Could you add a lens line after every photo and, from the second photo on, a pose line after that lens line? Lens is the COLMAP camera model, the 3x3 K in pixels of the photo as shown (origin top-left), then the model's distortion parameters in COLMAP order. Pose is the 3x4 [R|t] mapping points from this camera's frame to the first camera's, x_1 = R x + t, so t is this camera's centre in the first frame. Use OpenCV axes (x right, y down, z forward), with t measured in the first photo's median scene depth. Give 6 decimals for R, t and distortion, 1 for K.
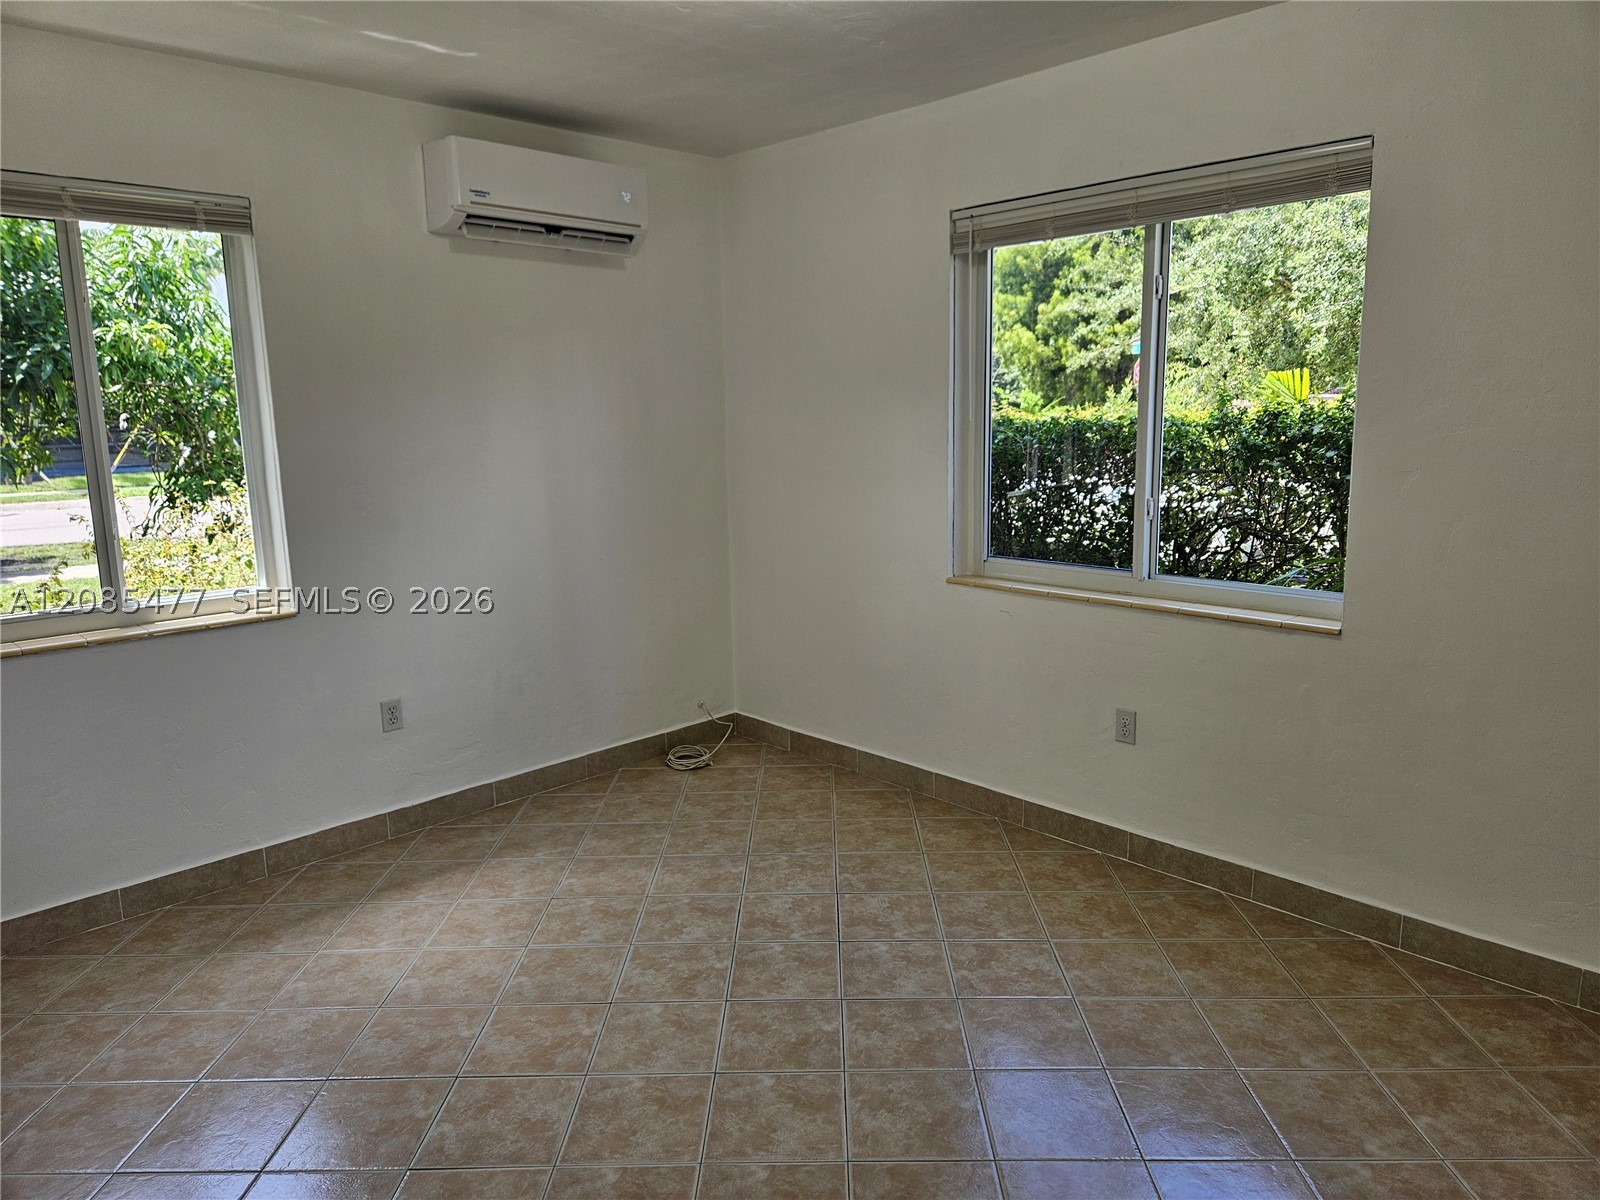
lens RADIAL K [[1081.3, 0, 809.8], [0, 1081.3, 576.6], [0, 0, 1]] dist [0.070087, -0.076290]
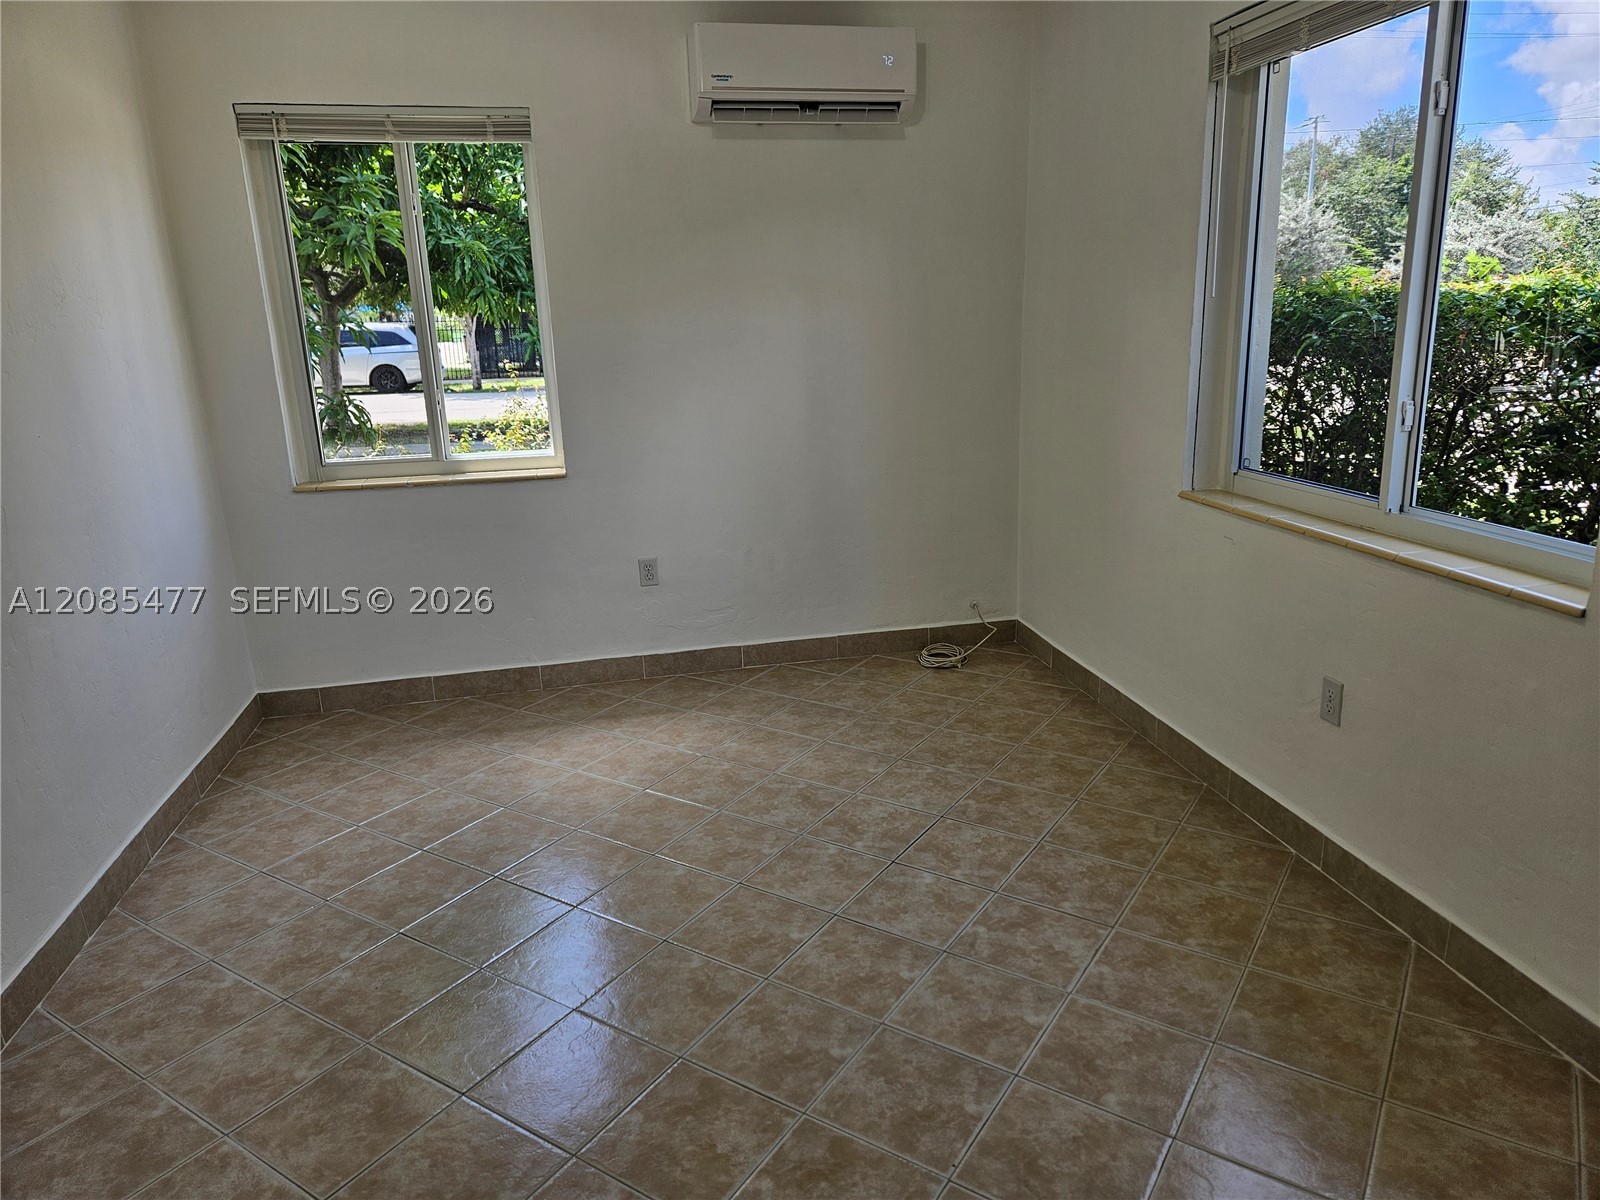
lens RADIAL K [[1081.3, 0, 809.8], [0, 1081.3, 576.6], [0, 0, 1]] dist [0.070087, -0.076290]
pose [[0.835243, 0.123889, -0.535743, 0.377645], [-0.068351, 0.990124, 0.122401, -0.018425], [0.545617, -0.065616, 0.835462, 0.158625]]
